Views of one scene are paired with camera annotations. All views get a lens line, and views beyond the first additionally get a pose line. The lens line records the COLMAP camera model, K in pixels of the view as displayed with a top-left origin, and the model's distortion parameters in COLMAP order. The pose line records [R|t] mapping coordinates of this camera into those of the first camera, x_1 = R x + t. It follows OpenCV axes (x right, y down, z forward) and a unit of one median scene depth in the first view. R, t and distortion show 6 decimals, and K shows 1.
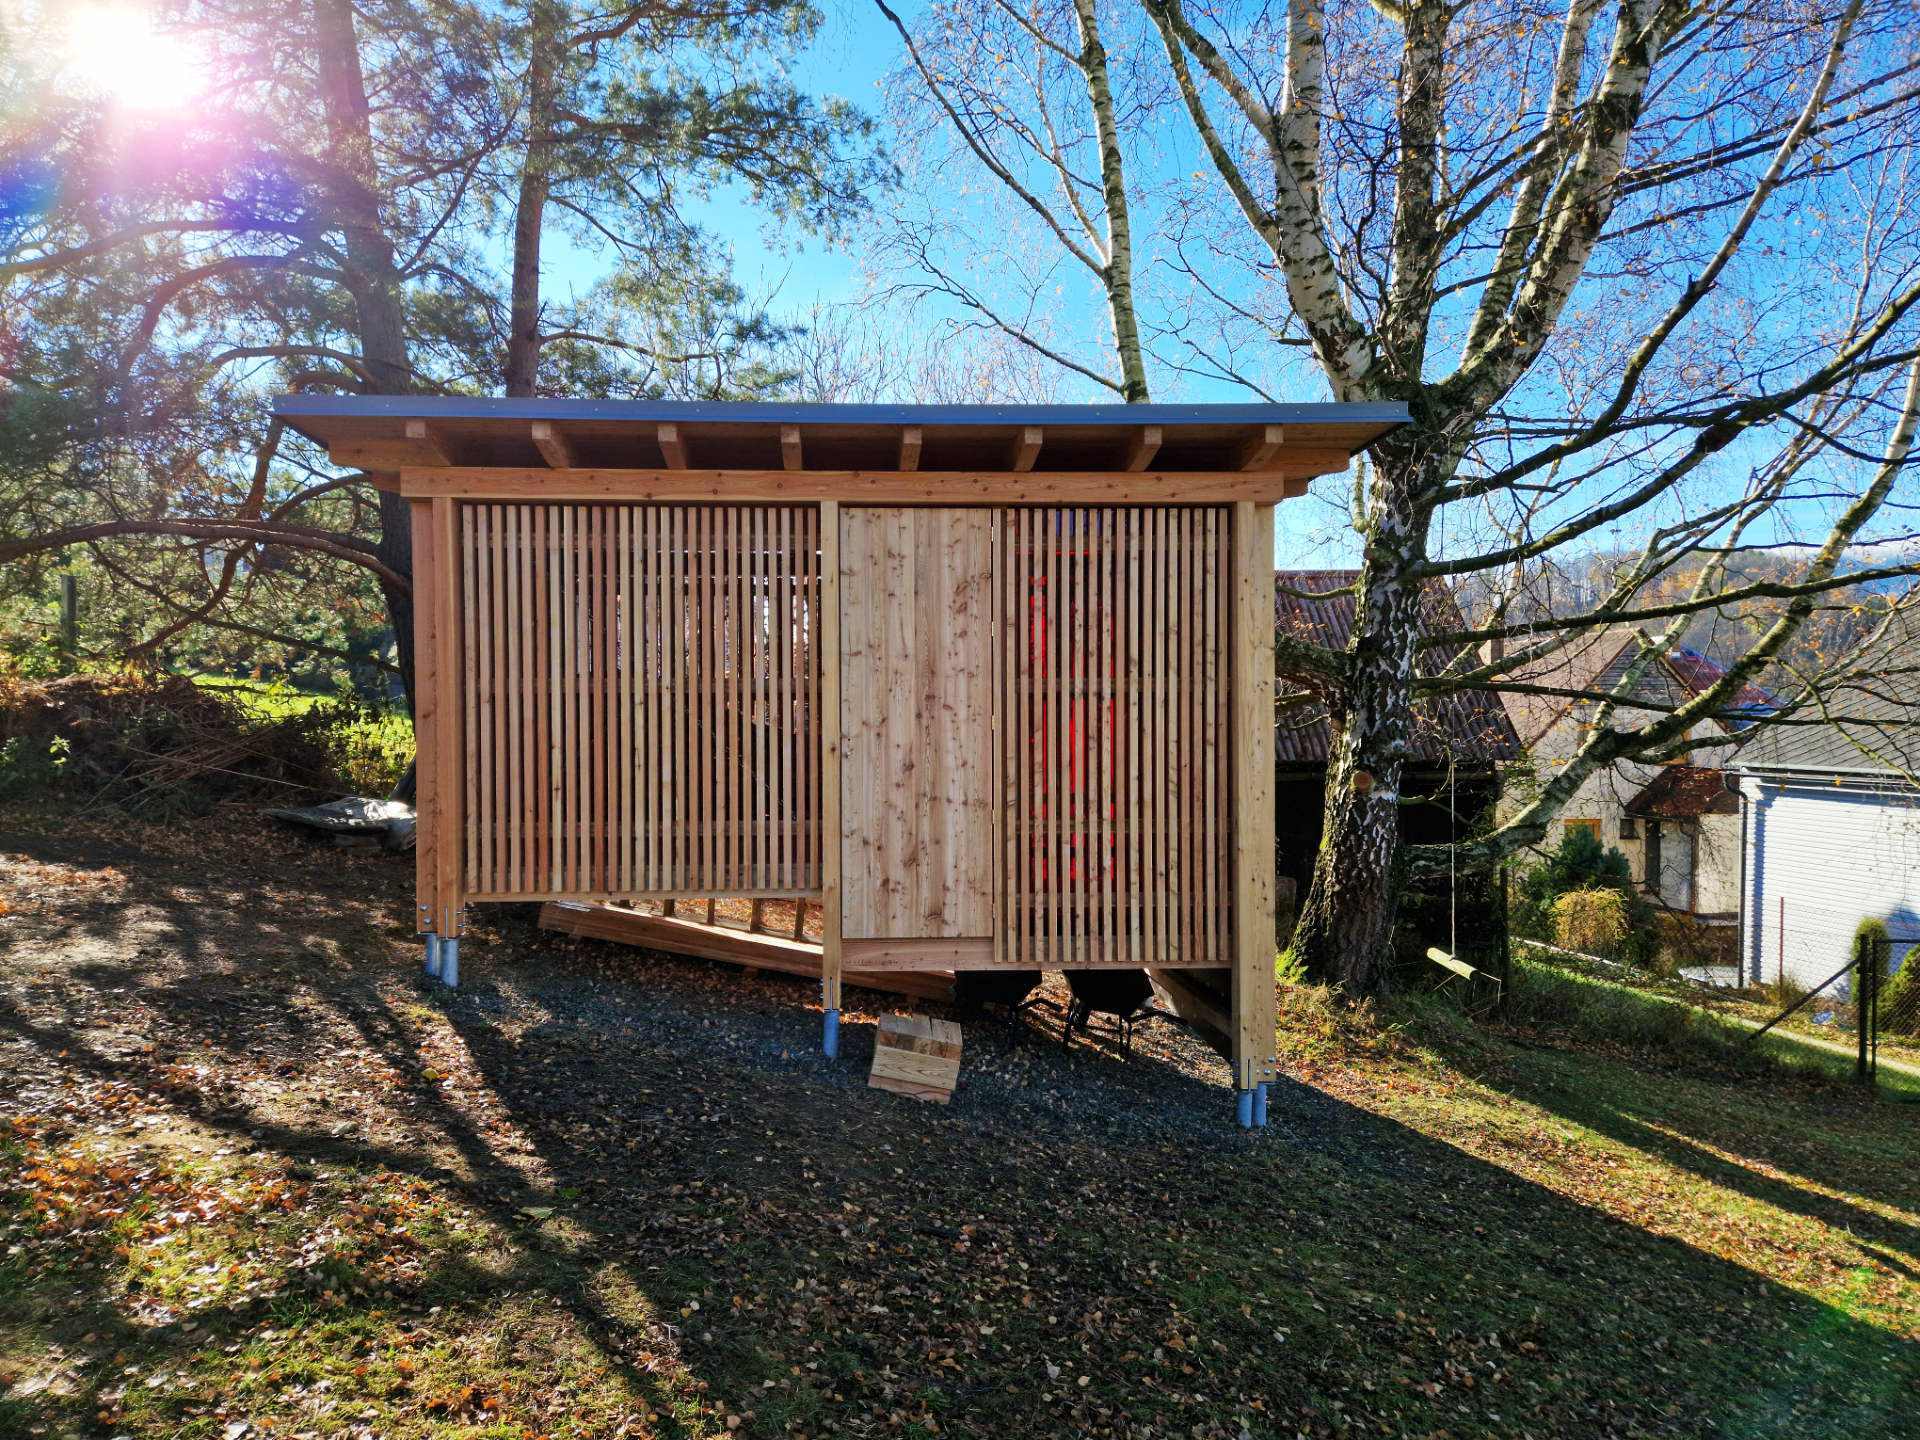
lens RADIAL K [[1288.7, 0, 954.9], [0, 1288.7, 736.0], [0, 0, 1]] dist [0.045824, 0.001132]
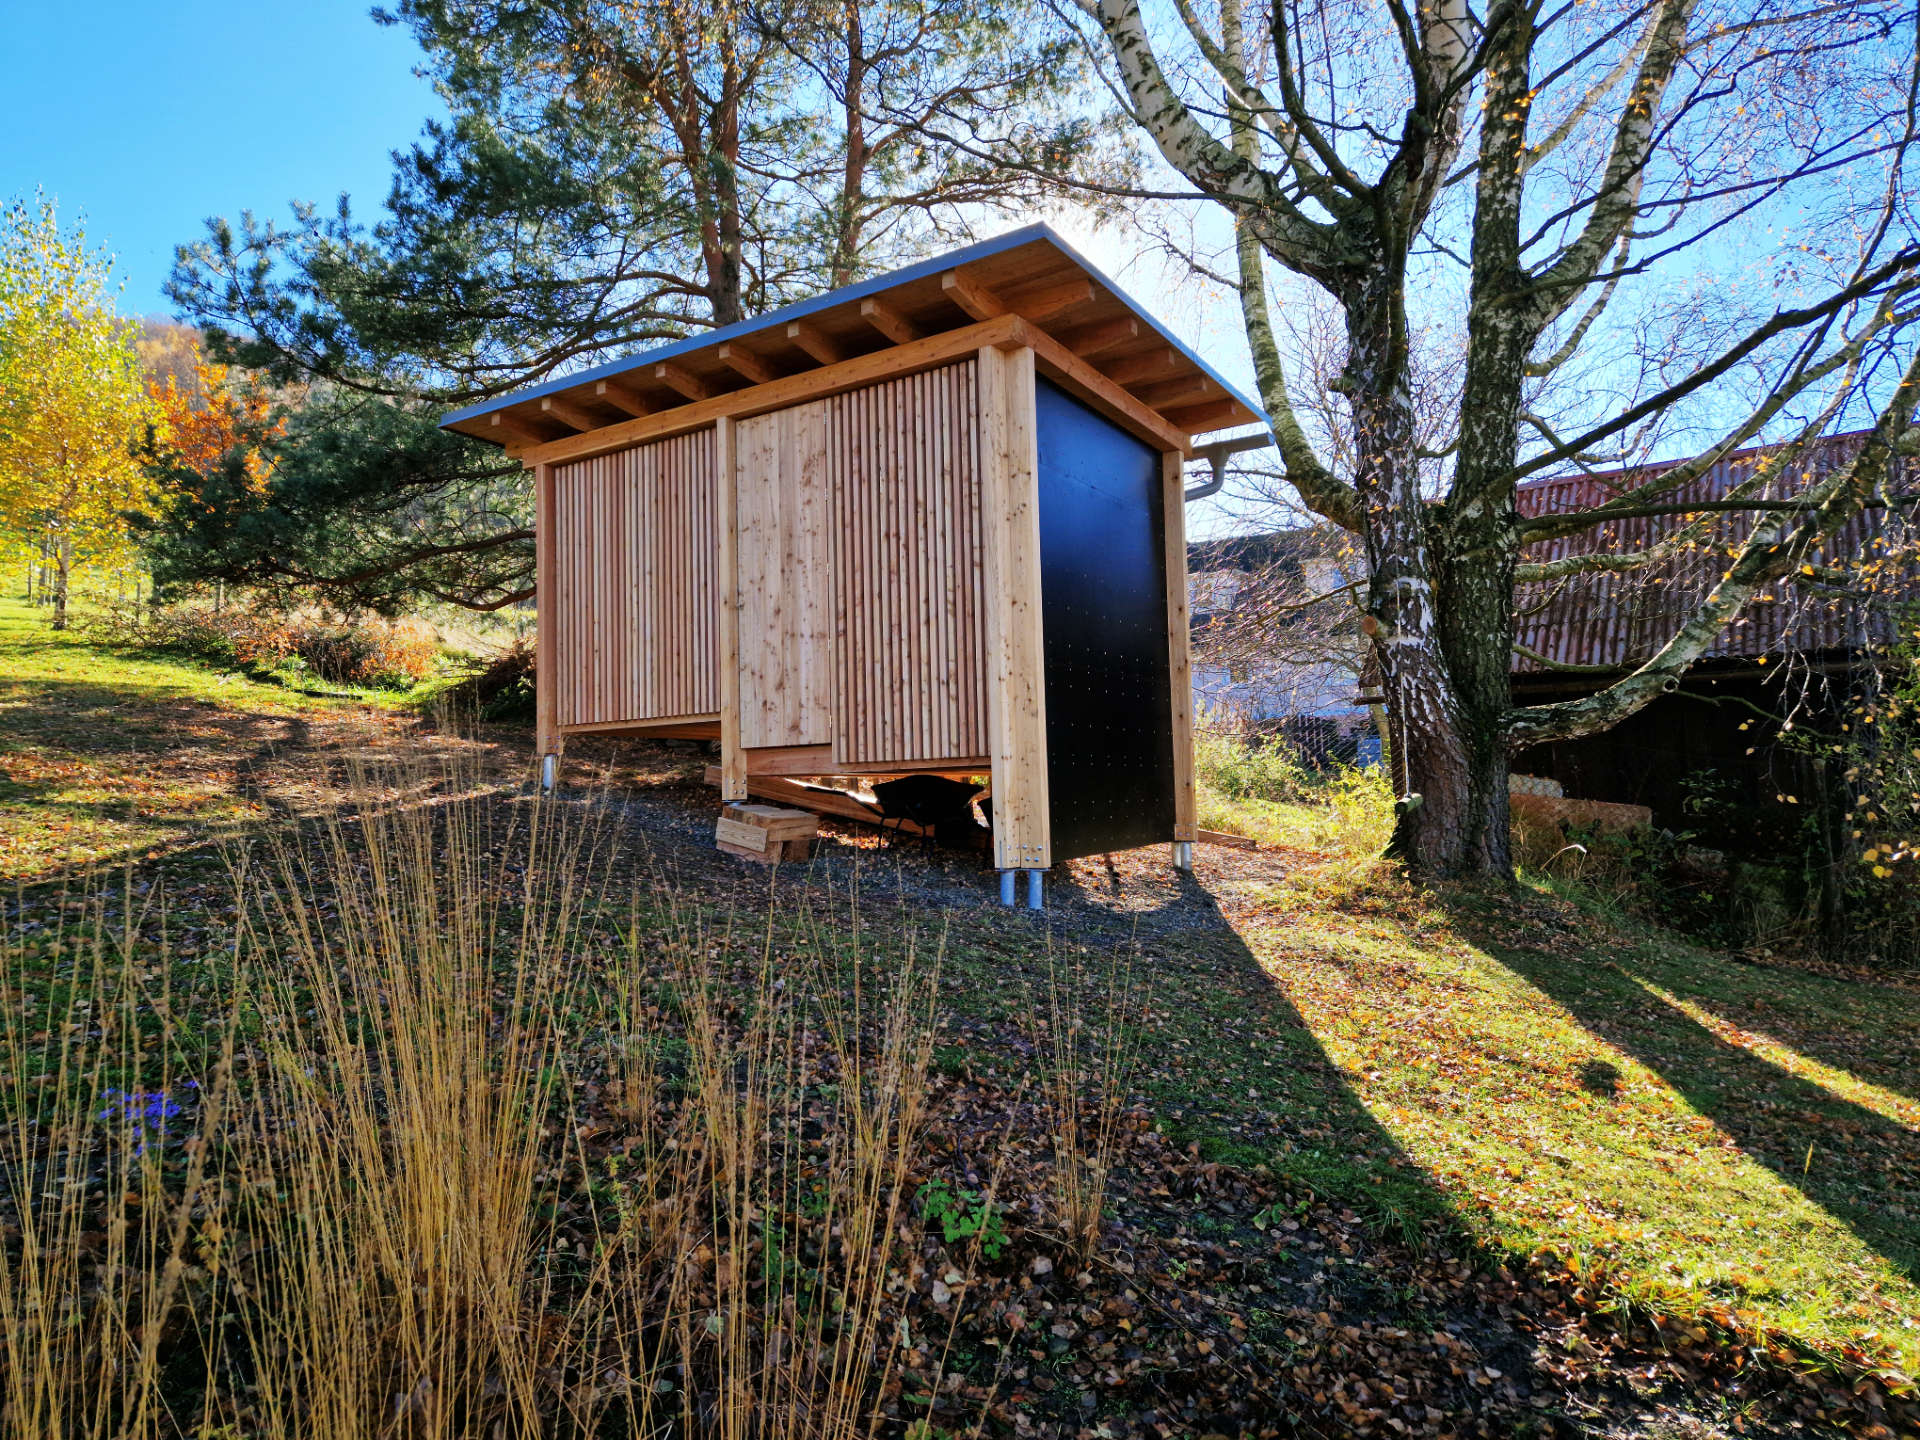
lens RADIAL K [[1288.7, 0, 958.5], [0, 1288.7, 719.0], [0, 0, 1]] dist [0.045824, 0.001132]
pose [[0.794052, -0.059027, -0.604977, 0.863501], [0.014818, 0.996858, -0.077813, 0.229427], [0.607670, 0.052823, 0.792431, 0.104293]]
